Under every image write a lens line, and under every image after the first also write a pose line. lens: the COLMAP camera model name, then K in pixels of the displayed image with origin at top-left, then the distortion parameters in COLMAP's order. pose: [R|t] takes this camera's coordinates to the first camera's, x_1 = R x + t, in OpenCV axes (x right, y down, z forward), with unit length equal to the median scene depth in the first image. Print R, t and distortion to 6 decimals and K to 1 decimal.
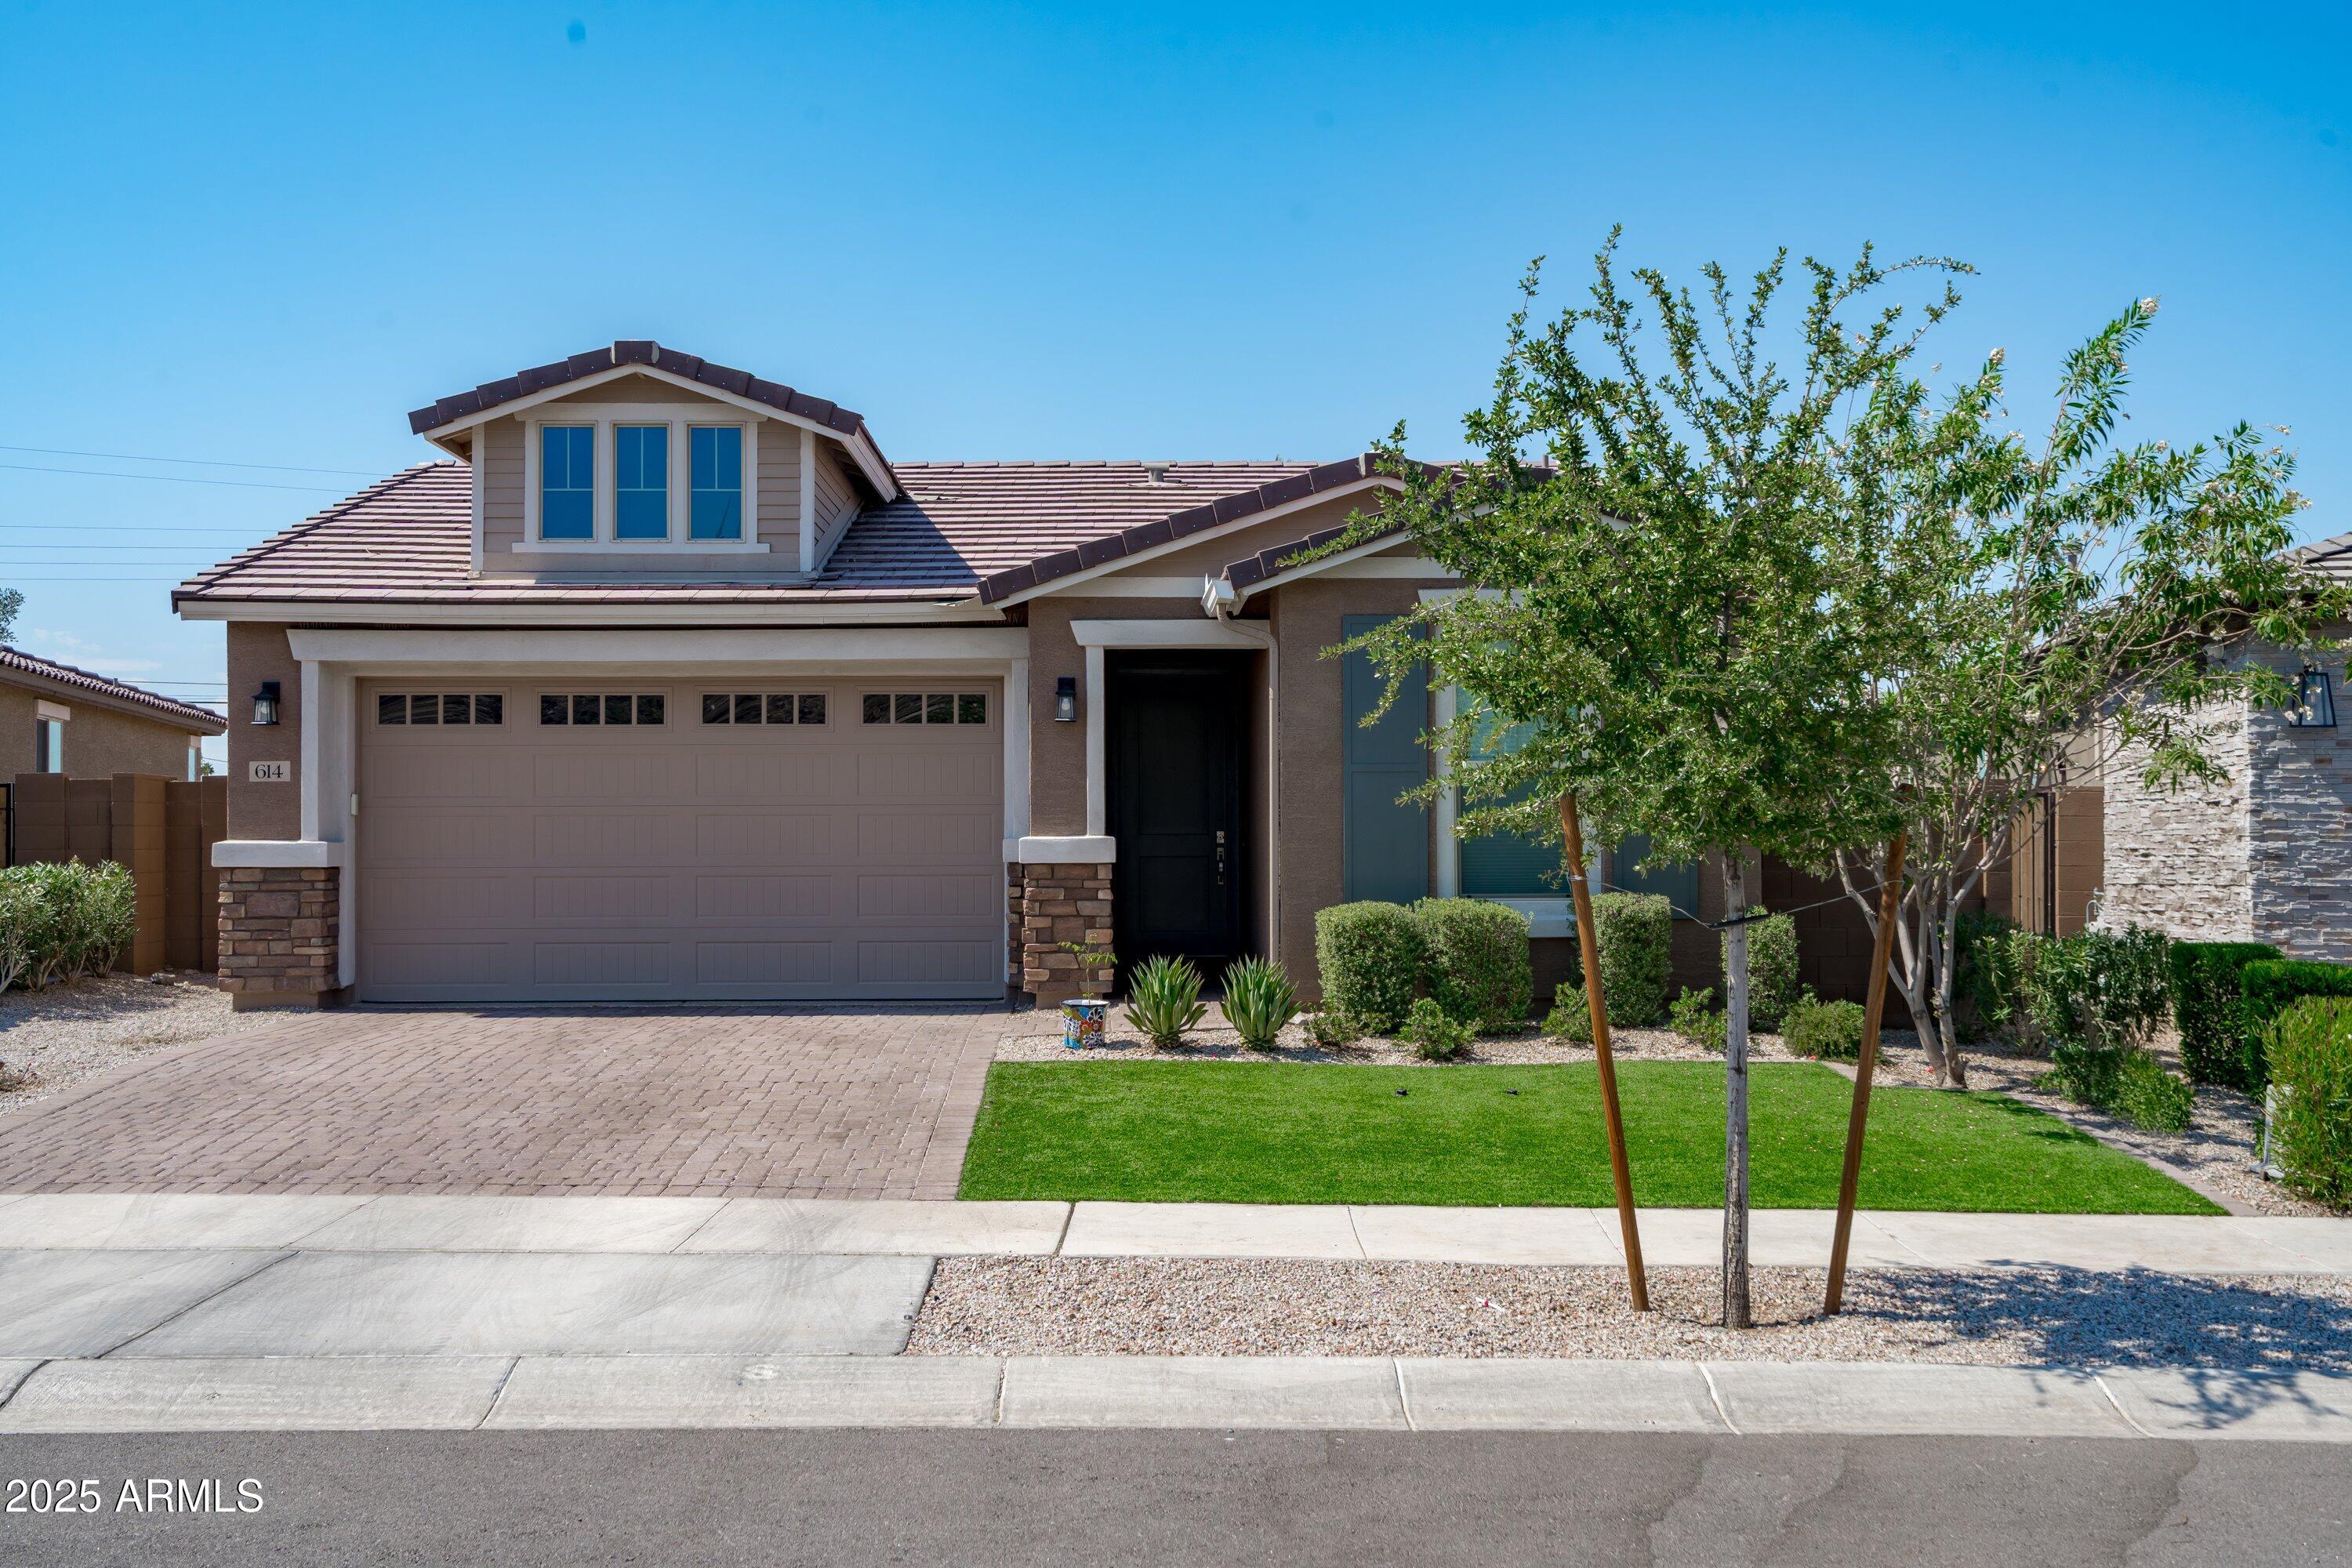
lens RADIAL K [[2285.0, 0, 1160.6], [0, 2285.0, 772.3], [0, 0, 1]] dist [0.014974, 0.000000]
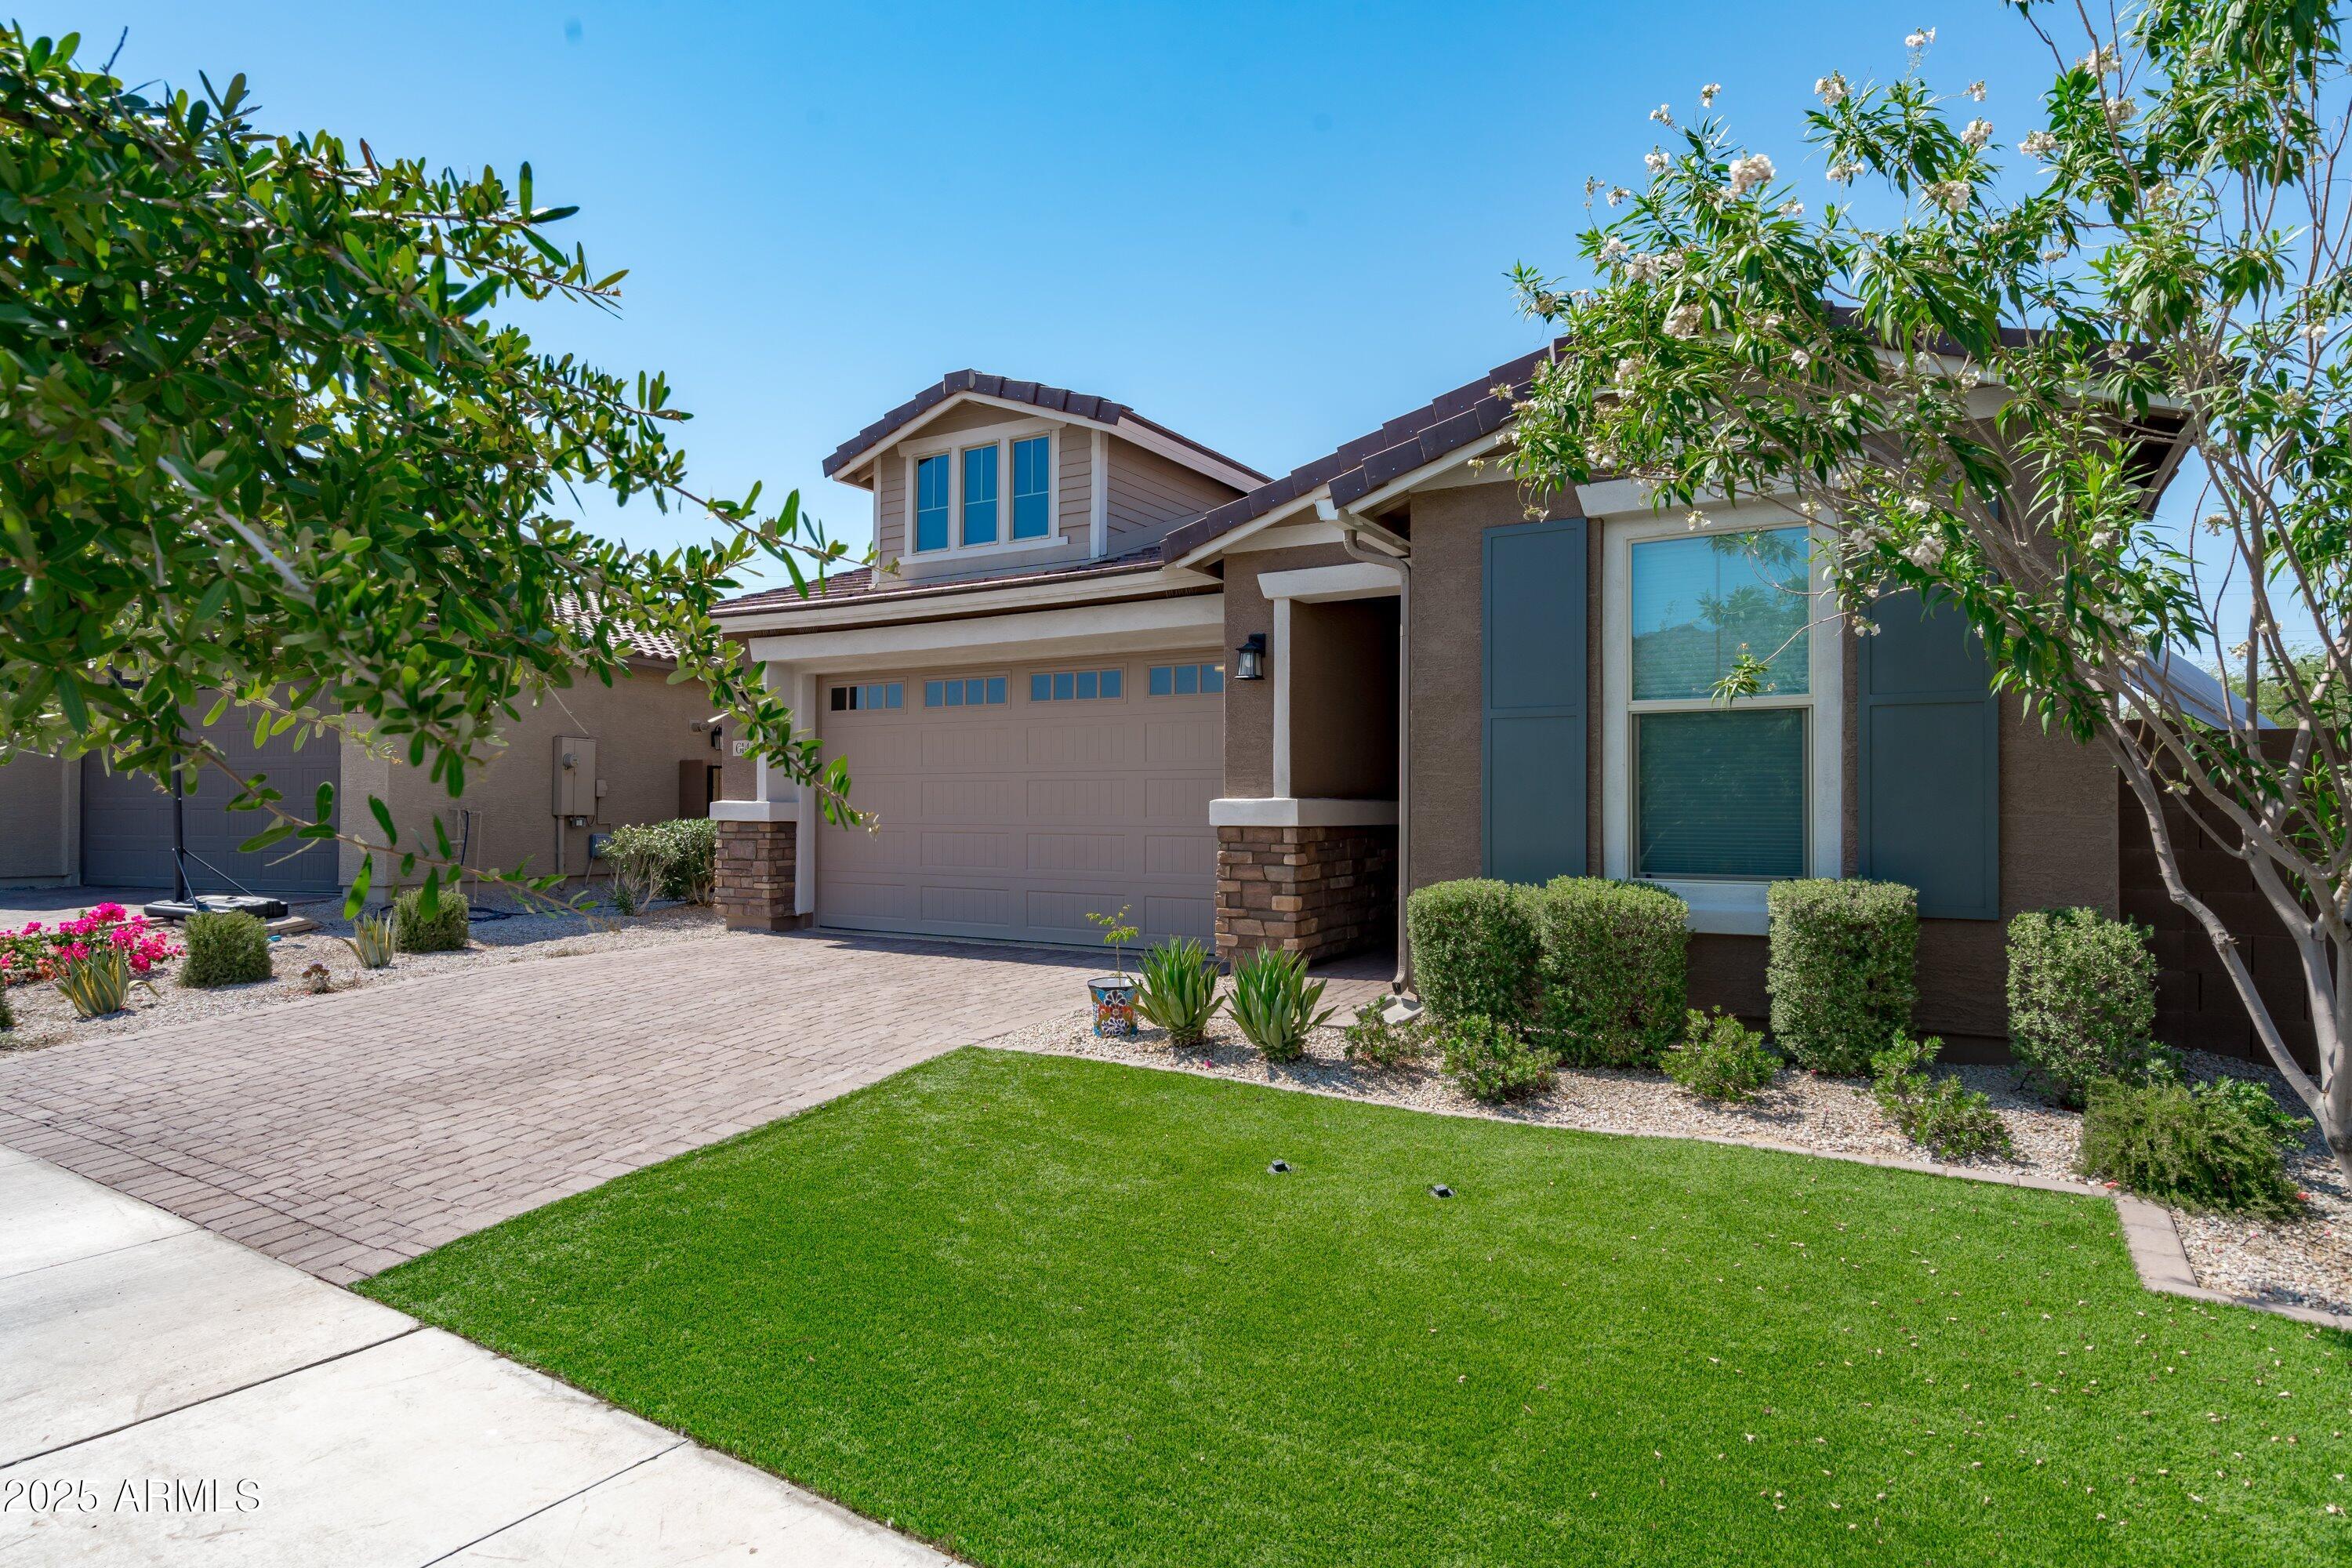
lens RADIAL K [[1318.8, 0, 1150.3], [0, 1318.8, 790.2], [0, 0, 1]] dist [0.012797, 0.002322]
pose [[0.837960, -0.001701, -0.545729, 0.218885], [0.008398, 0.999917, 0.009780, 0.018181], [0.545667, -0.012778, 0.837905, 0.493602]]
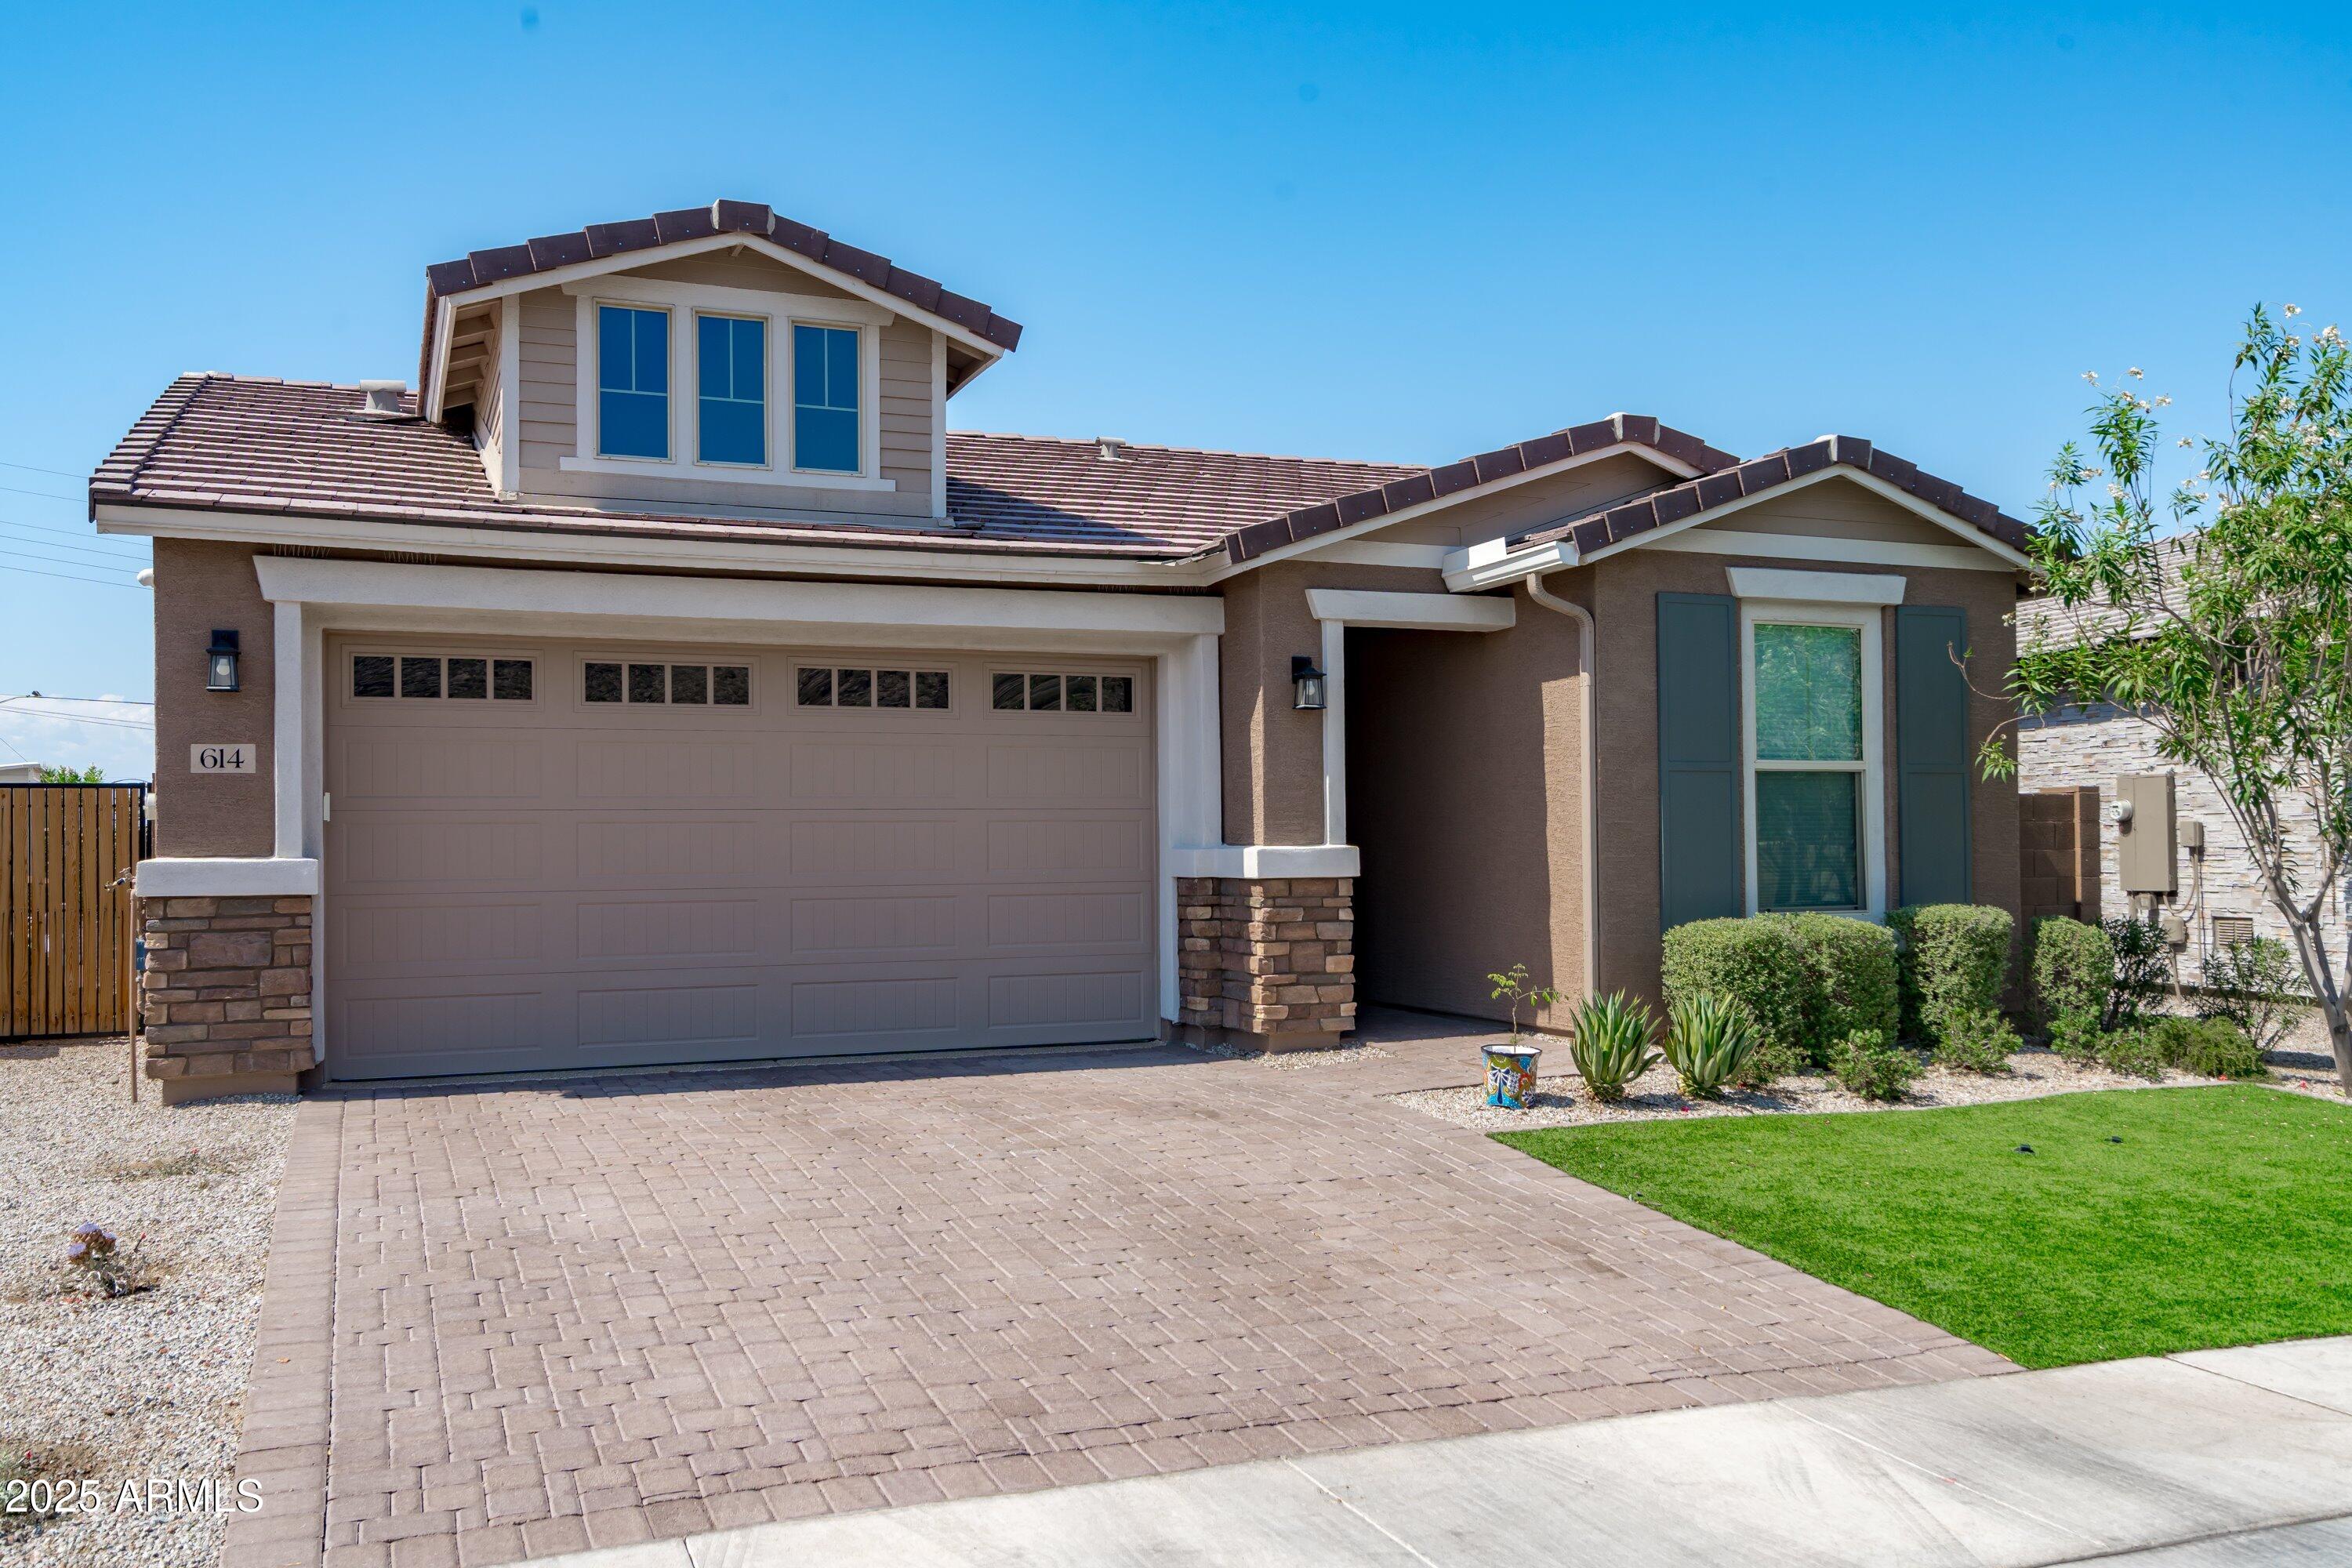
lens RADIAL K [[1965.8, 0, 1154.6], [0, 1965.8, 787.2], [0, 0, 1]] dist [0.017590, 0.006407]
pose [[0.930099, 0.006139, 0.367258, -0.346426], [-0.005265, 0.999980, -0.003383, 0.008923], [-0.367272, 0.001213, 0.930113, 0.338347]]
